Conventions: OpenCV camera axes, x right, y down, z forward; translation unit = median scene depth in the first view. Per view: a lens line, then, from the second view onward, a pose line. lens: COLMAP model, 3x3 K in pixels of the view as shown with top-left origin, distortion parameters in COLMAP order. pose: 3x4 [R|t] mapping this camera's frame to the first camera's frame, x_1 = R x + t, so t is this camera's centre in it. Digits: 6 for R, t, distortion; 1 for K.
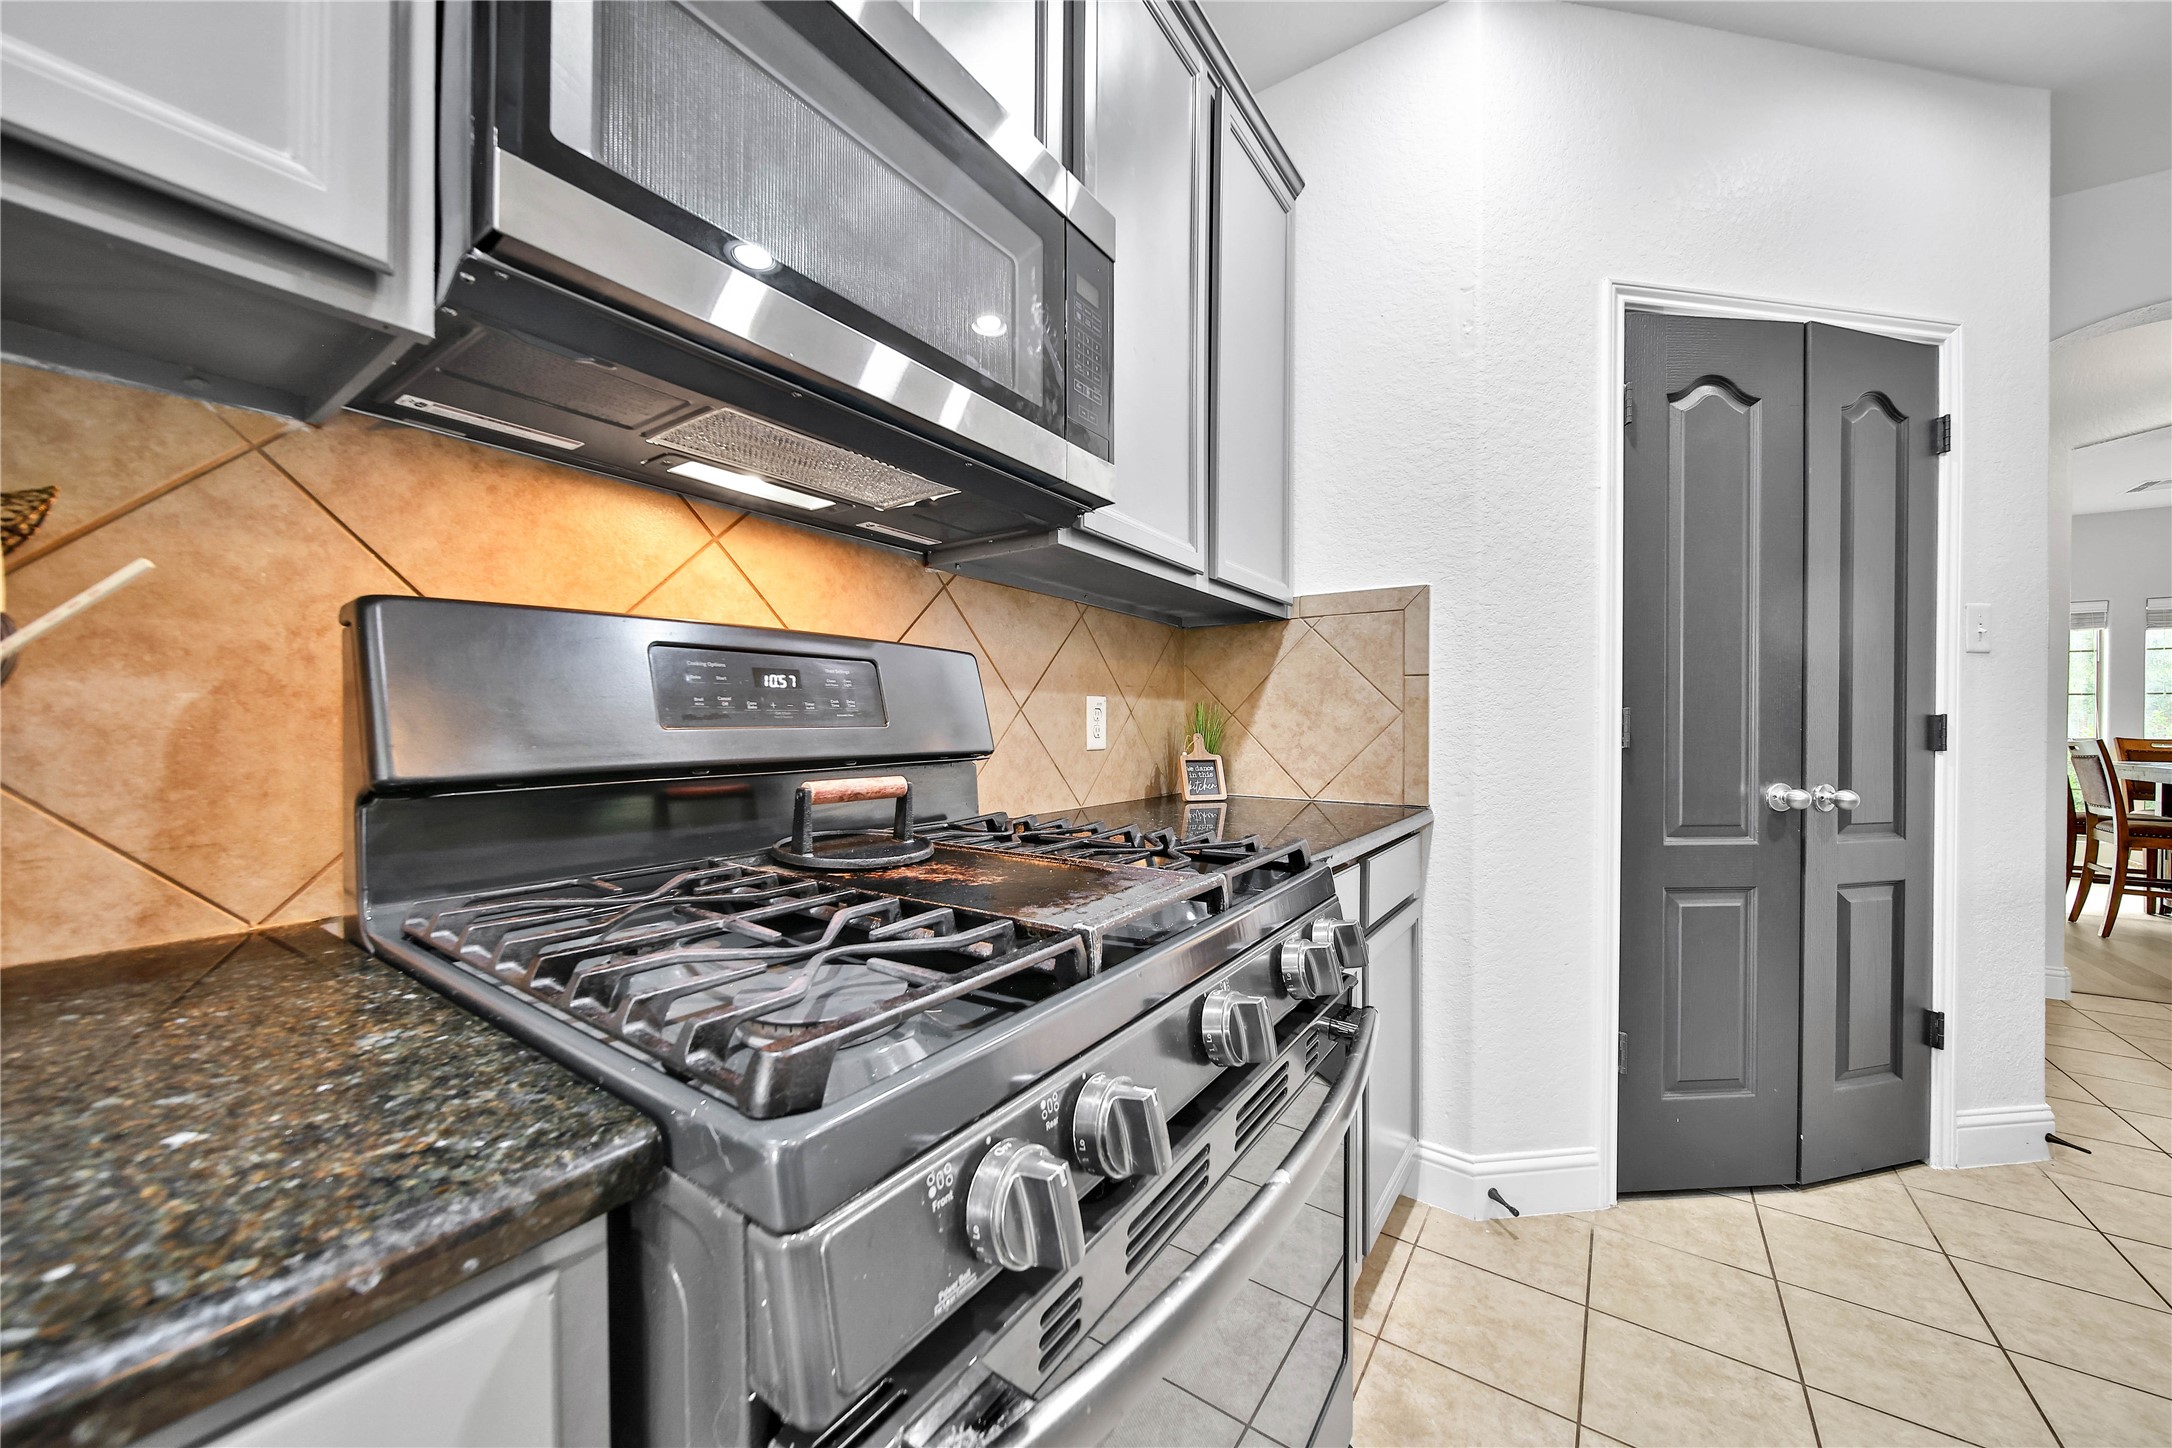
lens RADIAL K [[791.7, 0, 1085.8], [0, 791.7, 721.6], [0, 0, 1]] dist [0.000861, -0.000090]
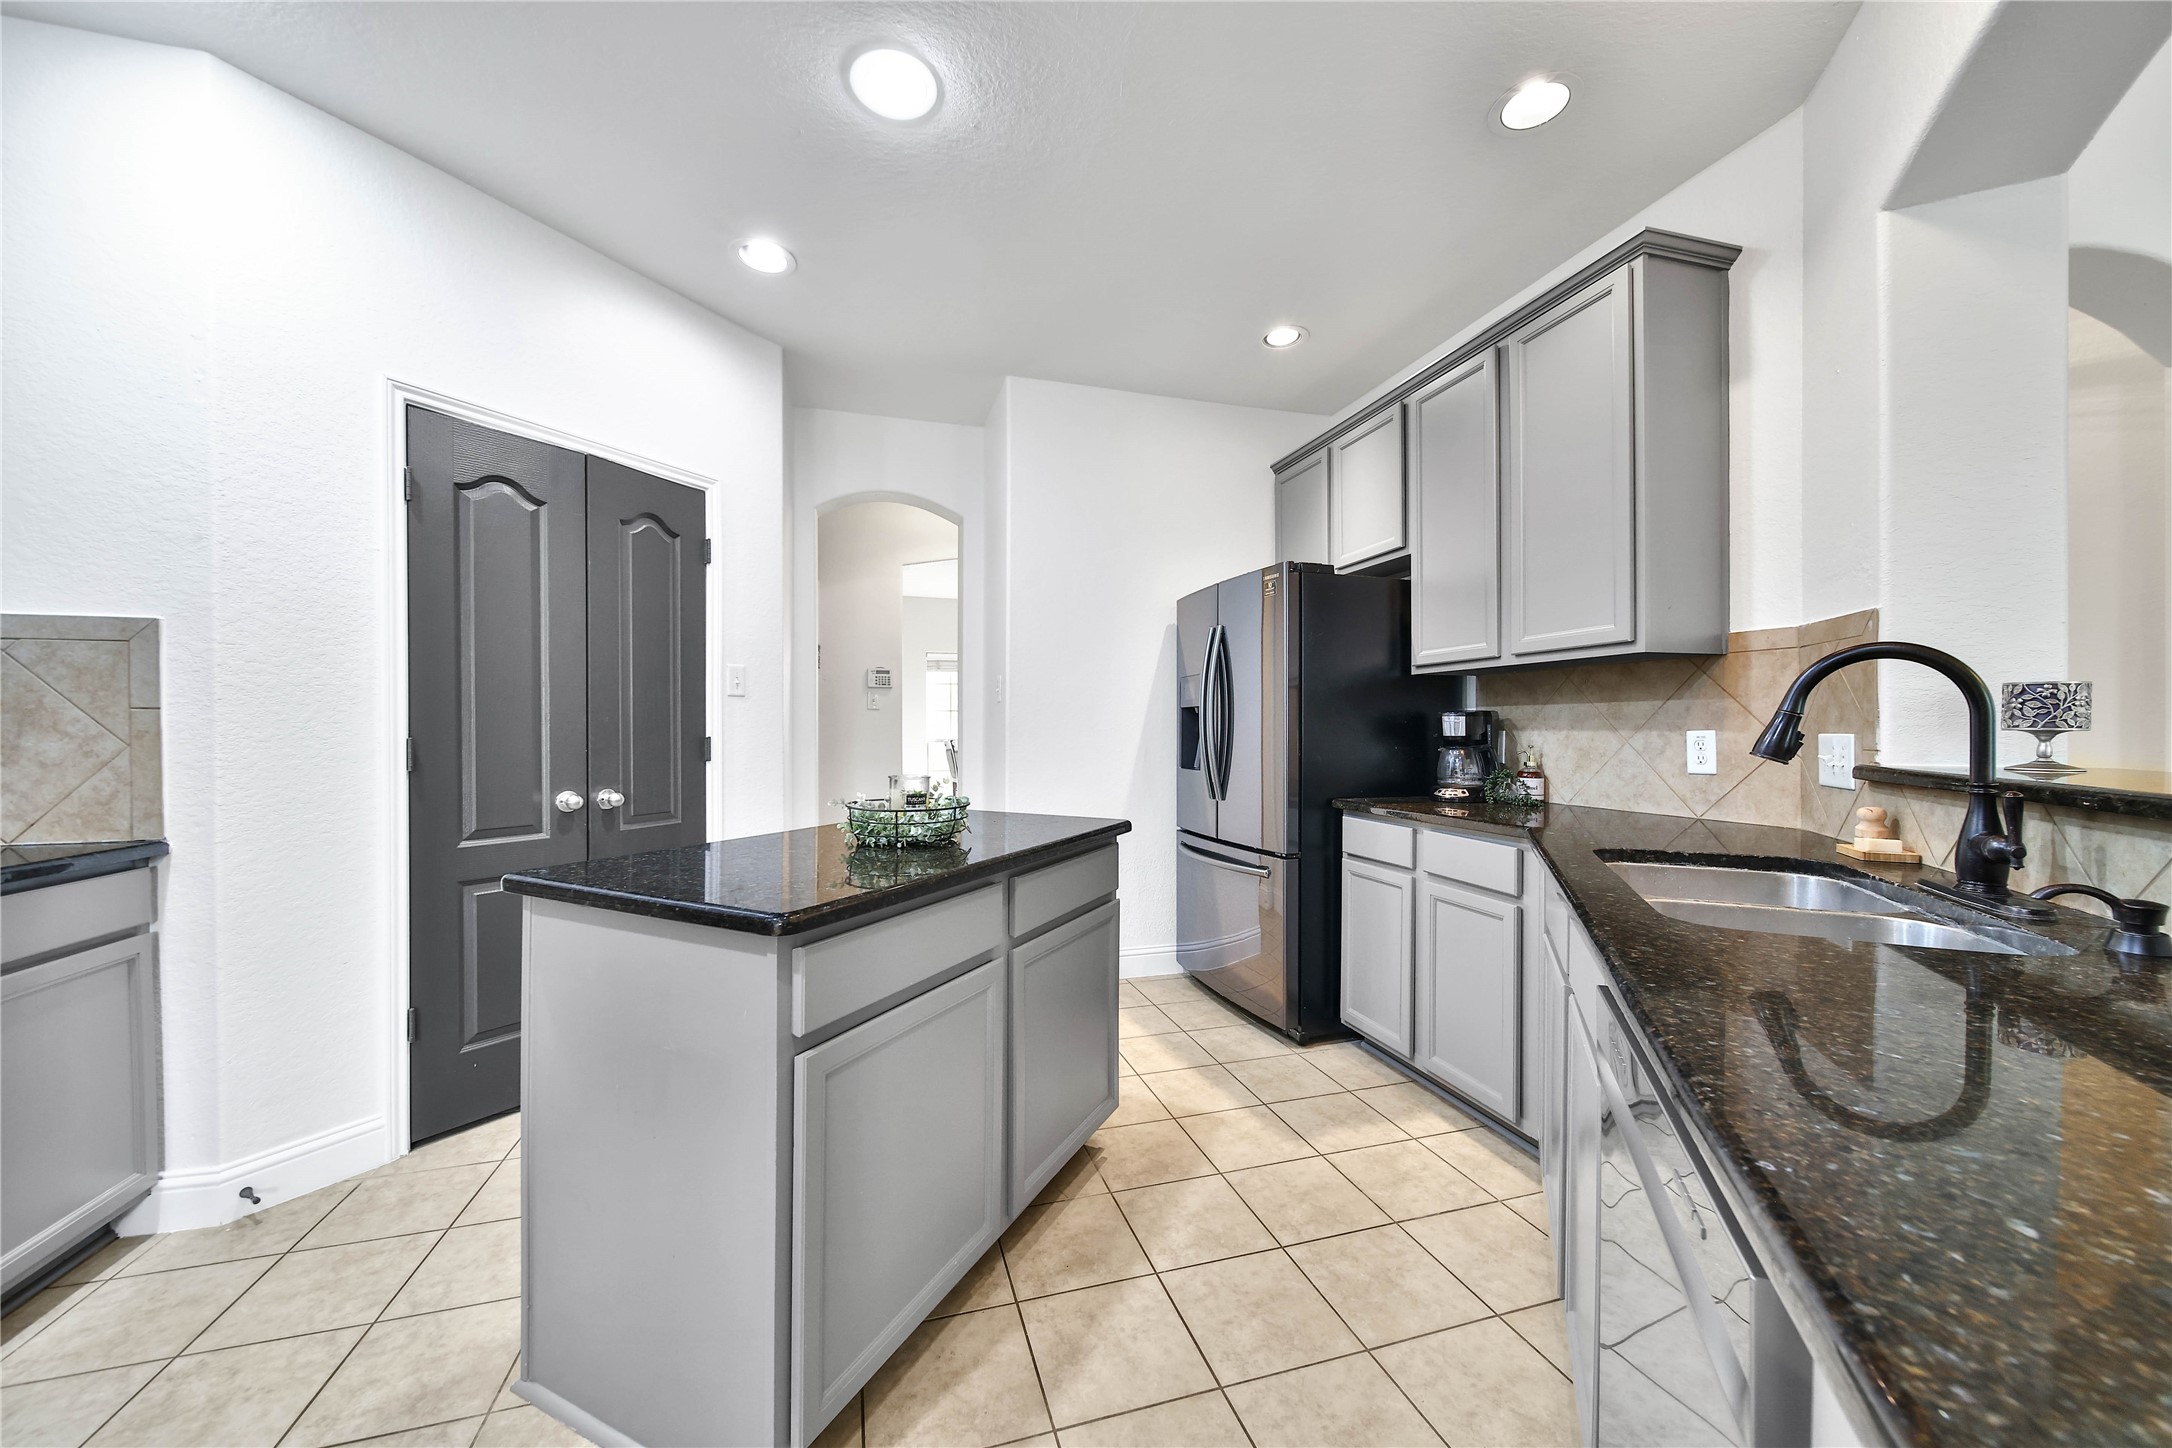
lens RADIAL K [[791.7, 0, 1088.1], [0, 791.7, 729.7], [0, 0, 1]] dist [0.000861, -0.000090]
pose [[0.630081, -0.009366, 0.776473, 0.385065], [0.008097, 0.999952, 0.005491, -0.027172], [-0.776487, 0.002827, 0.630127, -0.532992]]
